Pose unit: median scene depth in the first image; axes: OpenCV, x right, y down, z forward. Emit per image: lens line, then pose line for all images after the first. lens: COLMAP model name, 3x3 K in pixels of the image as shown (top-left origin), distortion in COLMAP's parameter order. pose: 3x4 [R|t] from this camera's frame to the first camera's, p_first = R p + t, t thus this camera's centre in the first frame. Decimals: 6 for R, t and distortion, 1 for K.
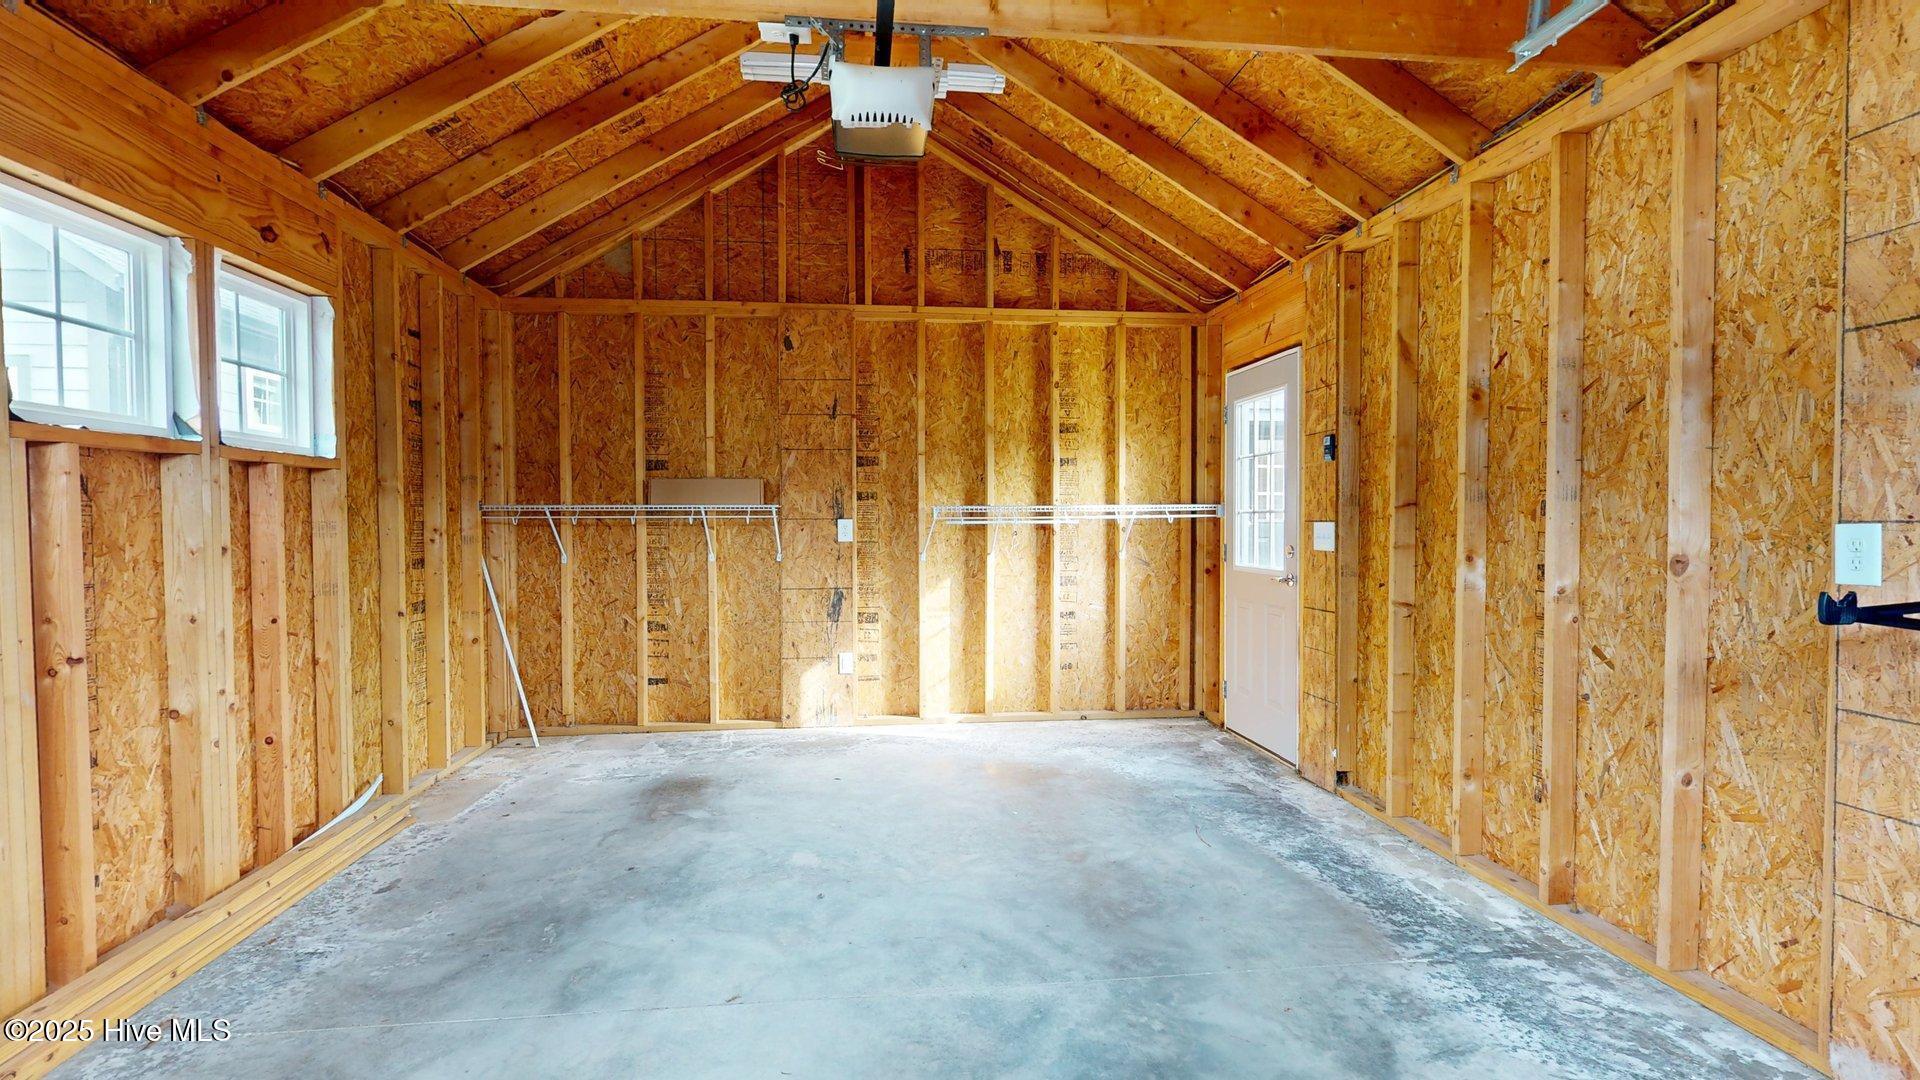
lens RADIAL K [[785.4, 0, 939.3], [0, 785.4, 542.9], [0, 0, 1]] dist [-0.015481, 0.000019]
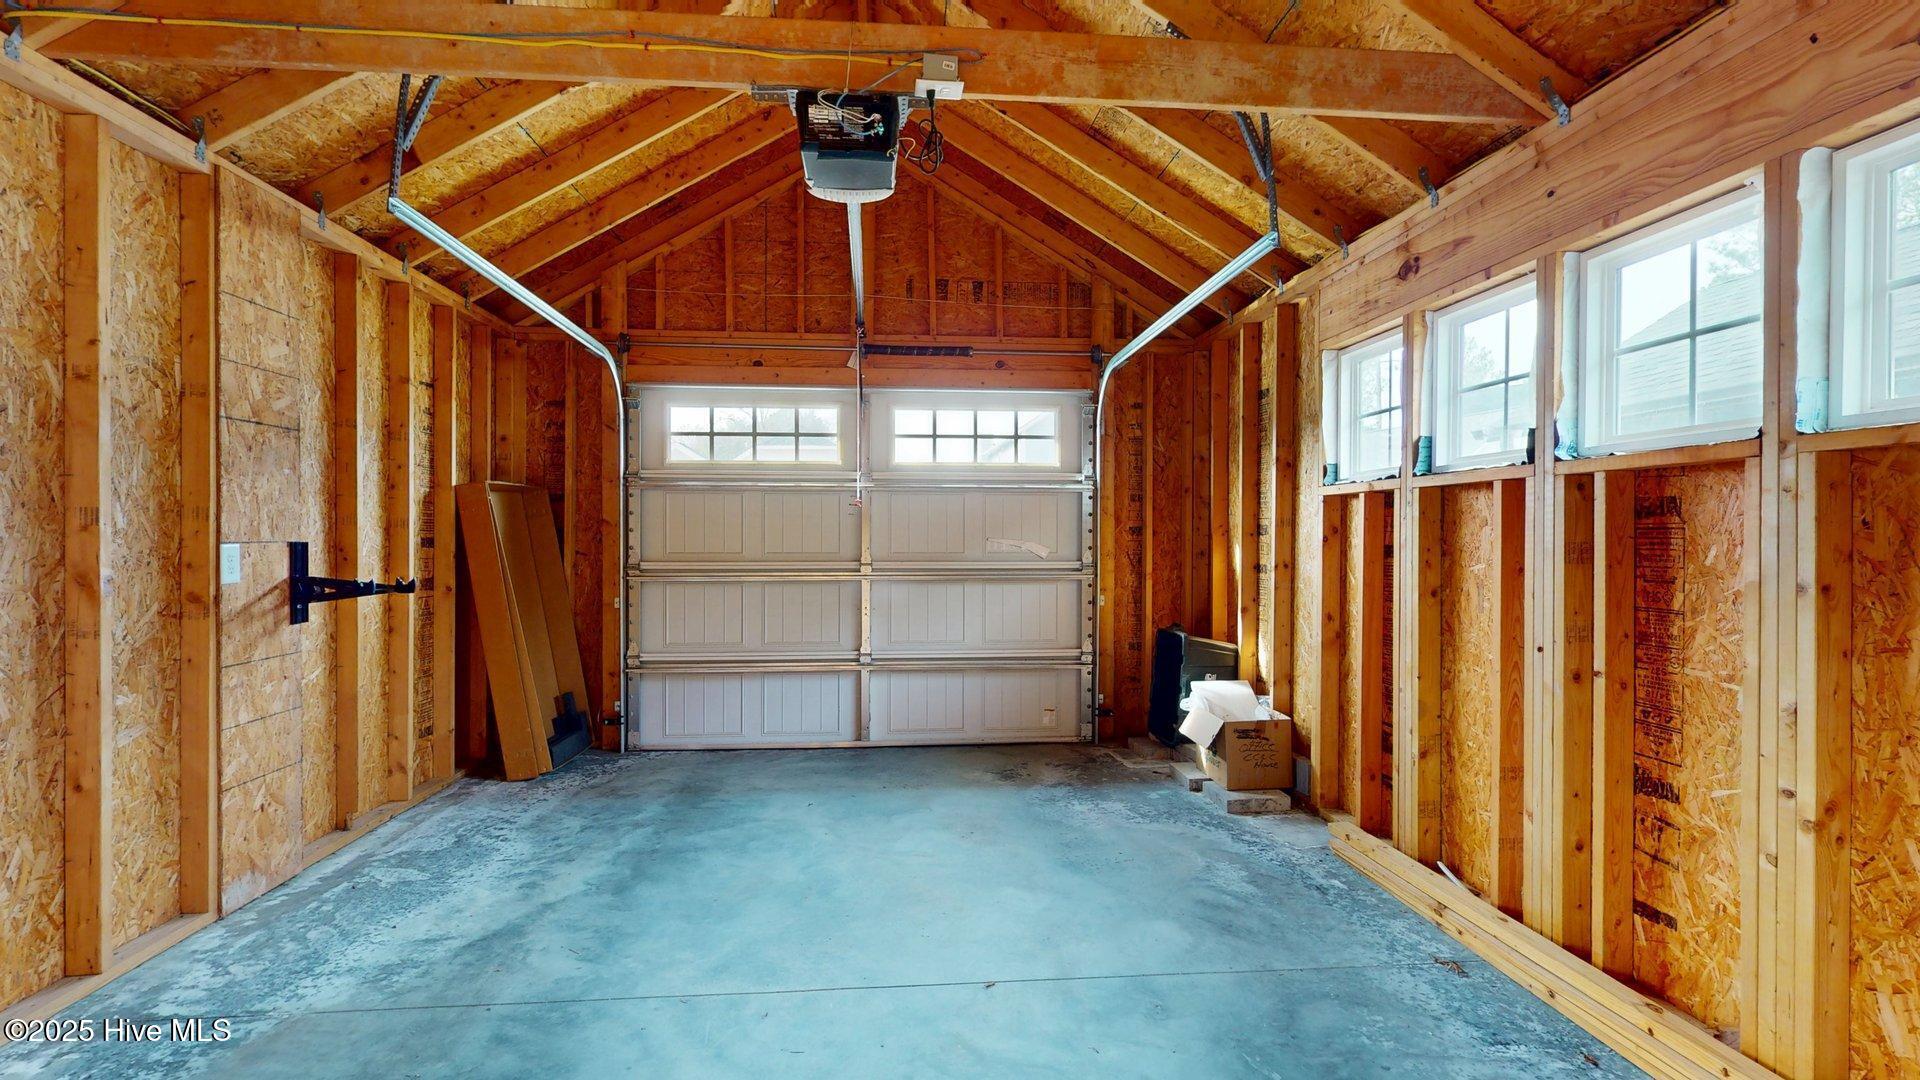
lens RADIAL K [[785.4, 0, 939.3], [0, 785.4, 542.9], [0, 0, 1]] dist [-0.015481, 0.000019]
pose [[-0.999532, -0.000426, 0.030592, -0.220994], [0.000703, 0.999319, 0.036900, -0.065682], [-0.030587, 0.036905, -0.998851, 1.979492]]
